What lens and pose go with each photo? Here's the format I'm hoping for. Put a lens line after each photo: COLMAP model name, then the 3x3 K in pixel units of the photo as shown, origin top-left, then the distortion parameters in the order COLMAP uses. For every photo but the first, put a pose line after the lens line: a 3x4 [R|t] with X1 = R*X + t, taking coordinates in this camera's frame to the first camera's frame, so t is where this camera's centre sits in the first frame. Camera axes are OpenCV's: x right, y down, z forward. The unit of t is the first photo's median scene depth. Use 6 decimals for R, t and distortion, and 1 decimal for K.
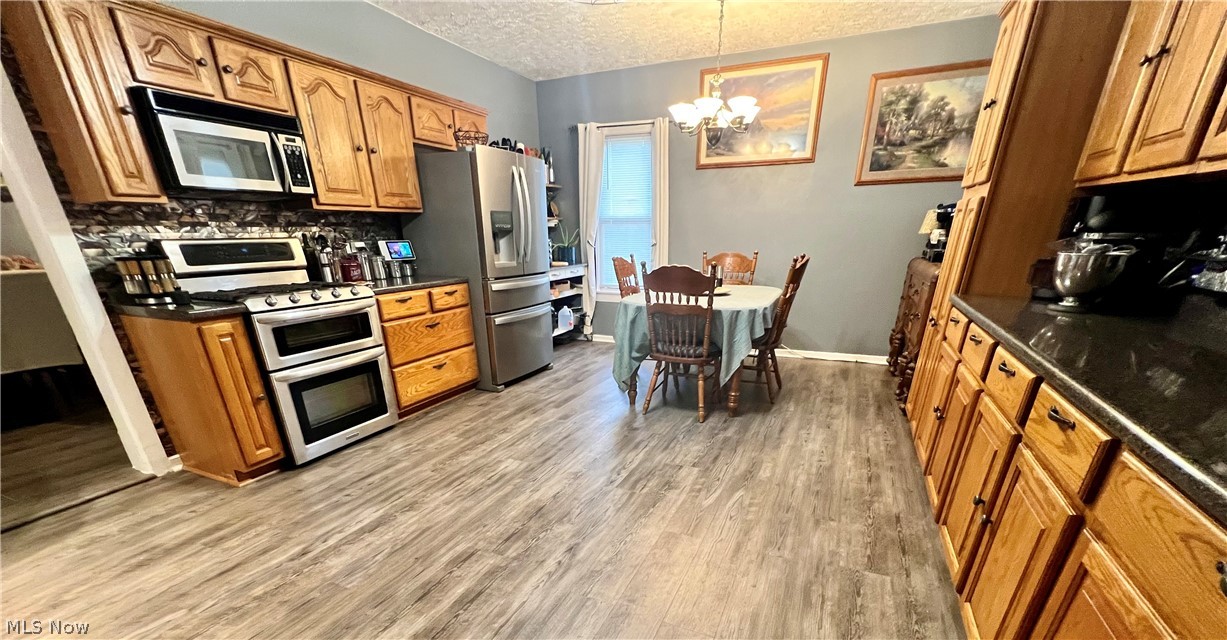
lens RADIAL K [[493.8, 0, 607.8], [0, 493.8, 457.1], [0, 0, 1]] dist [-0.001006, -0.000099]
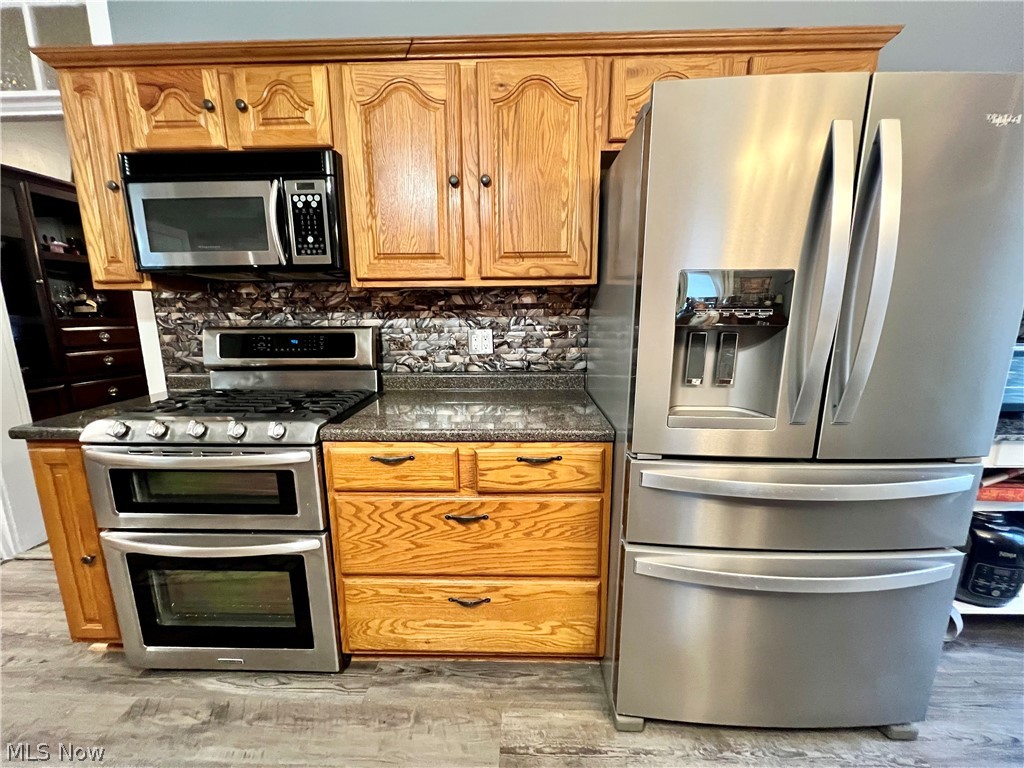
lens RADIAL K [[411.3, 0, 512.0], [0, 411.3, 384.0], [0, 0, 1]] dist [-0.002000, 0.000343]
pose [[0.387897, 0.179102, -0.904134, -0.028851], [-0.378848, 0.925226, 0.020745, -0.491877], [0.840244, 0.334482, 0.426745, 1.018856]]
